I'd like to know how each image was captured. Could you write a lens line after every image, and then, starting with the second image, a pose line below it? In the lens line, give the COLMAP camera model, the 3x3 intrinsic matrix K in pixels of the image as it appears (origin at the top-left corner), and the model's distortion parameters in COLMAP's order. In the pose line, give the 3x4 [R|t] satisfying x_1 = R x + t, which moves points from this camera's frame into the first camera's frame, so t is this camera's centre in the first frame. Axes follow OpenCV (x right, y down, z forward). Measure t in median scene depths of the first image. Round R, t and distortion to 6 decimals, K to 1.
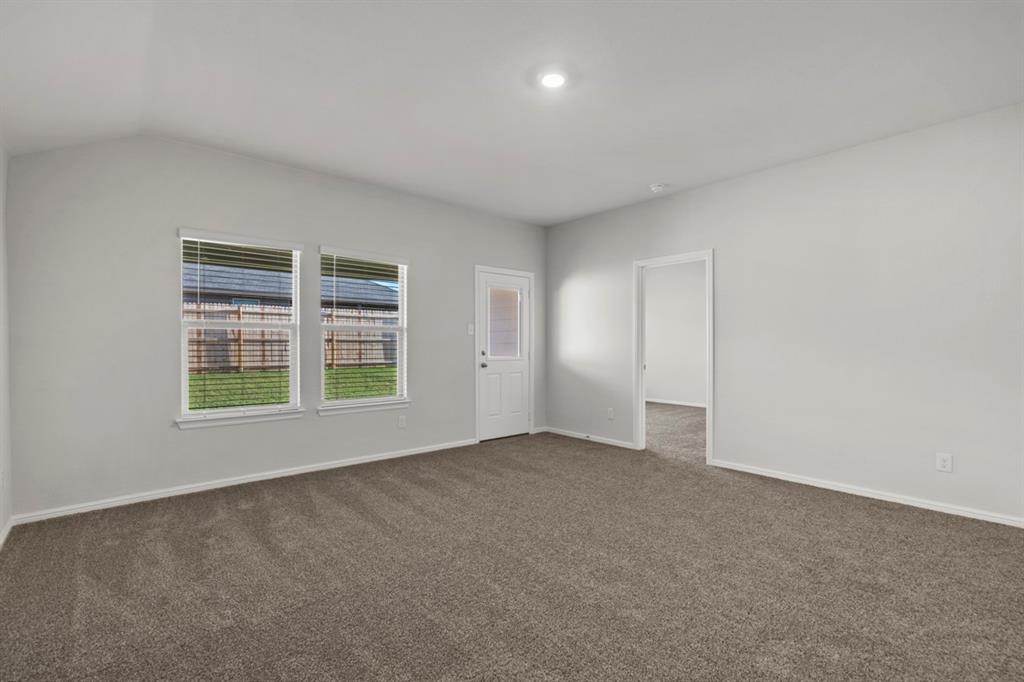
lens RADIAL K [[468.8, 0, 515.2], [0, 468.8, 346.7], [0, 0, 1]] dist [-0.004162, 0.000660]
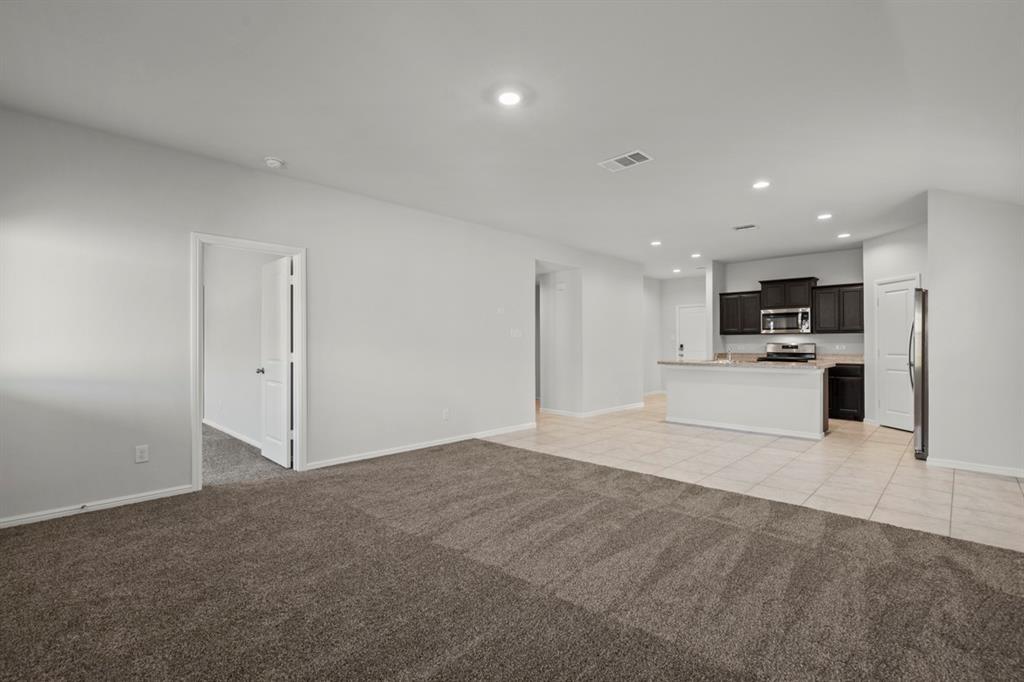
lens RADIAL K [[468.8, 0, 518.8], [0, 468.8, 341.4], [0, 0, 1]] dist [-0.004162, 0.000660]
pose [[-0.092116, 0.007952, 0.995717, -0.528533], [0.009226, 0.999932, -0.007132, -0.003759], [-0.995706, 0.008529, -0.092183, 0.584258]]
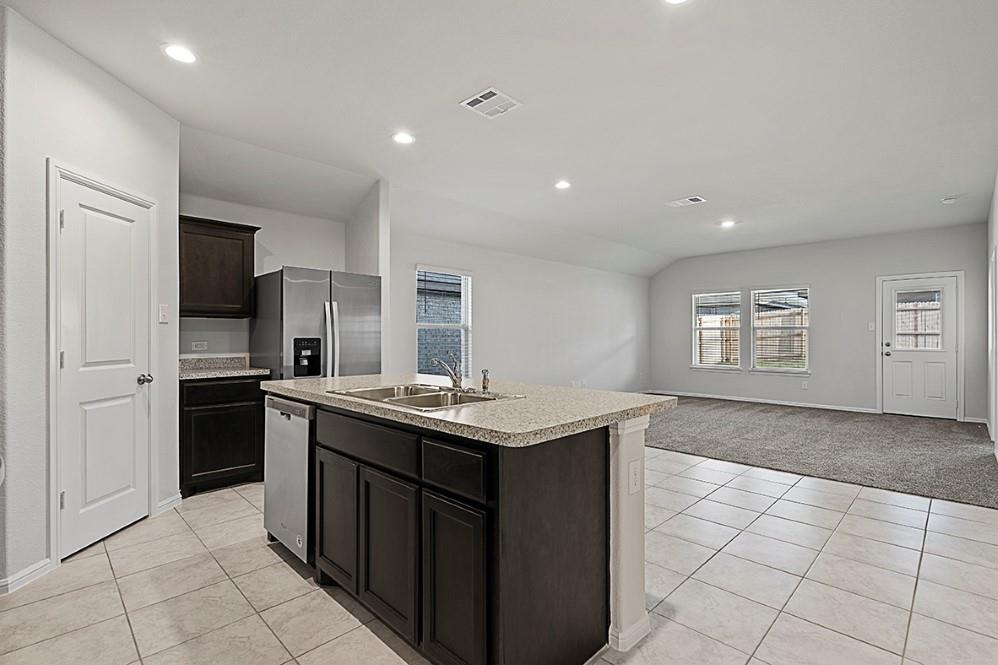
lens RADIAL K [[456.9, 0, 503.1], [0, 456.9, 336.7], [0, 0, 1]] dist [-0.004162, 0.000660]
pose [[0.069503, 0.002371, -0.997579, 1.230838], [-0.007730, 0.999968, 0.001838, -0.002161], [0.997552, 0.007583, 0.069519, -0.144836]]
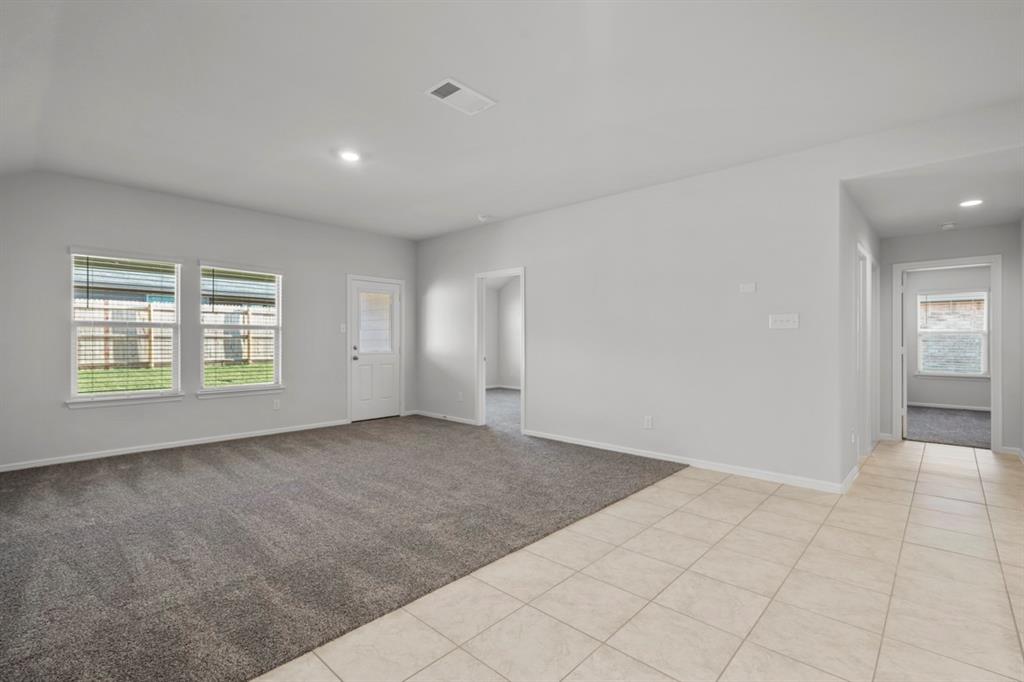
lens RADIAL K [[468.8, 0, 513.5], [0, 468.8, 339.1], [0, 0, 1]] dist [-0.004162, 0.000660]
pose [[0.994184, 0.000632, 0.107698, 0.229485], [0.000345, 0.999959, -0.009055, 0.002266], [-0.107699, 0.009040, 0.994142, -0.258374]]
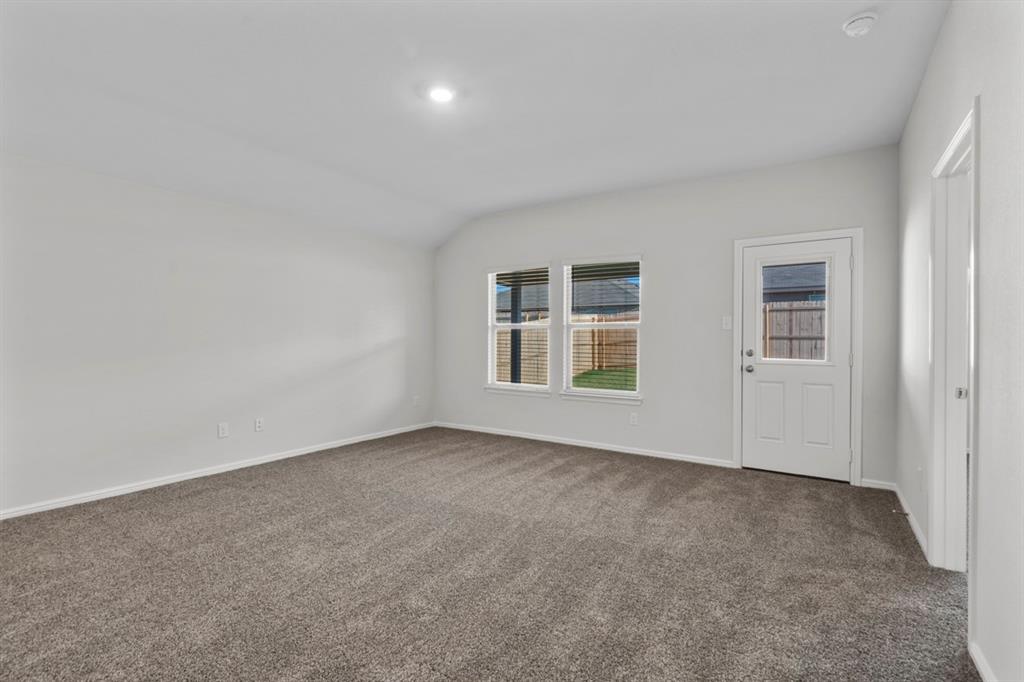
lens RADIAL K [[468.8, 0, 511.9], [0, 468.8, 343.7], [0, 0, 1]] dist [-0.004162, 0.000660]
pose [[0.265737, 0.010893, -0.963984, 0.633867], [-0.011404, 0.999902, 0.008155, -0.004425], [0.963978, 0.008826, 0.265835, 0.476728]]
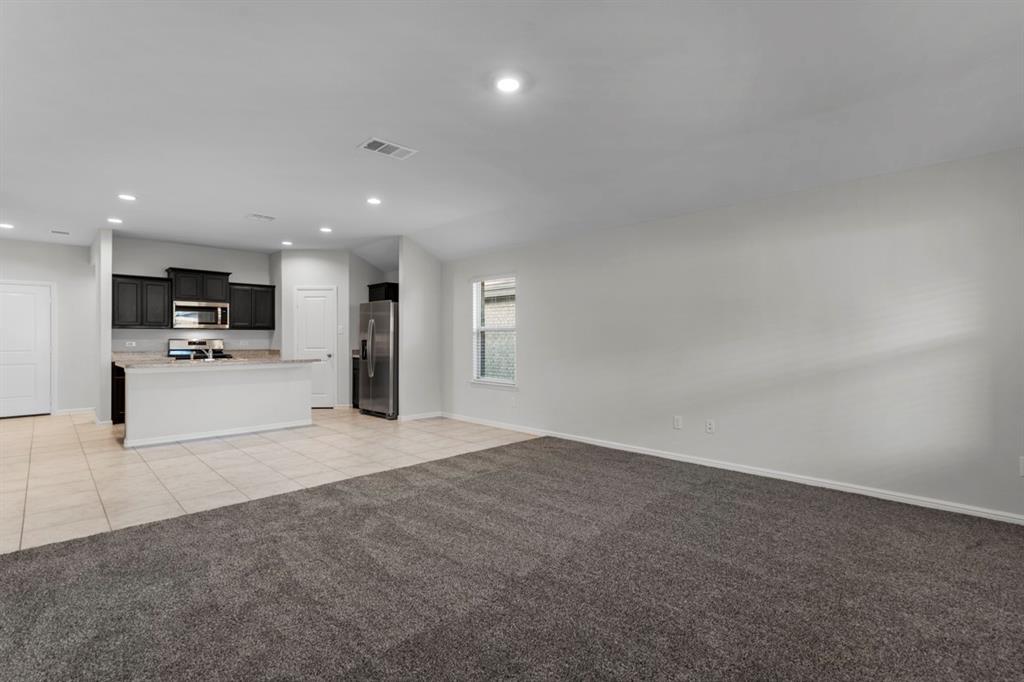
lens RADIAL K [[468.8, 0, 515.4], [0, 468.8, 335.7], [0, 0, 1]] dist [-0.004162, 0.000660]
pose [[-0.998052, 0.002838, -0.062328, 0.073446], [0.003078, 0.999988, -0.003748, -0.002266], [0.062317, -0.003932, -0.998049, 1.084152]]
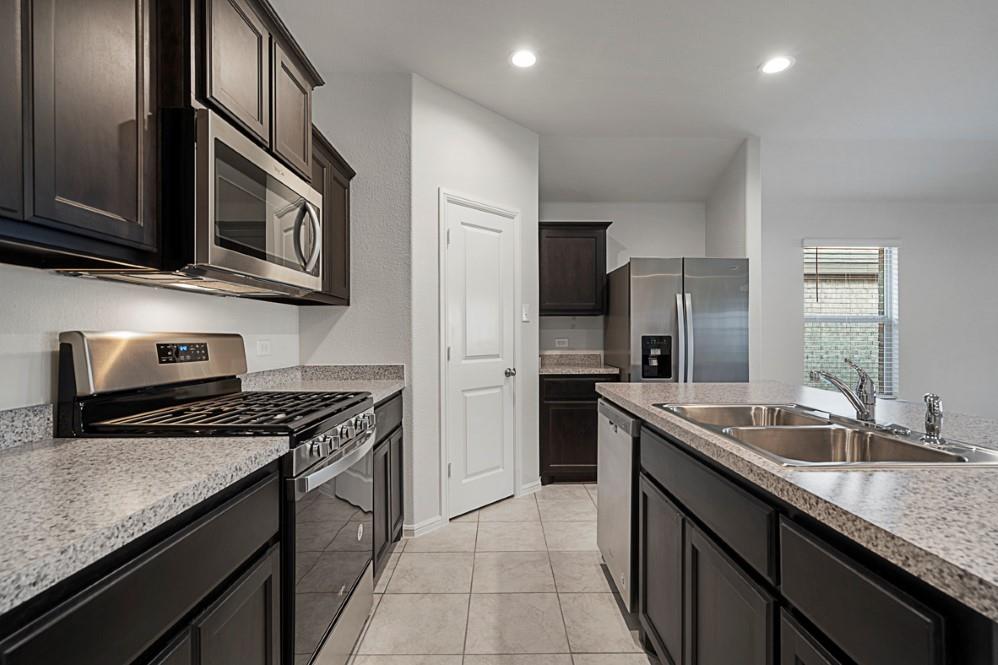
lens RADIAL K [[456.9, 0, 500.7], [0, 456.9, 336.5], [0, 0, 1]] dist [-0.004162, 0.000660]
pose [[-0.657087, 0.006248, -0.753789, 1.114945], [-0.002504, 0.999942, 0.010471, -0.001392], [0.753811, 0.008768, -0.657033, -0.144892]]
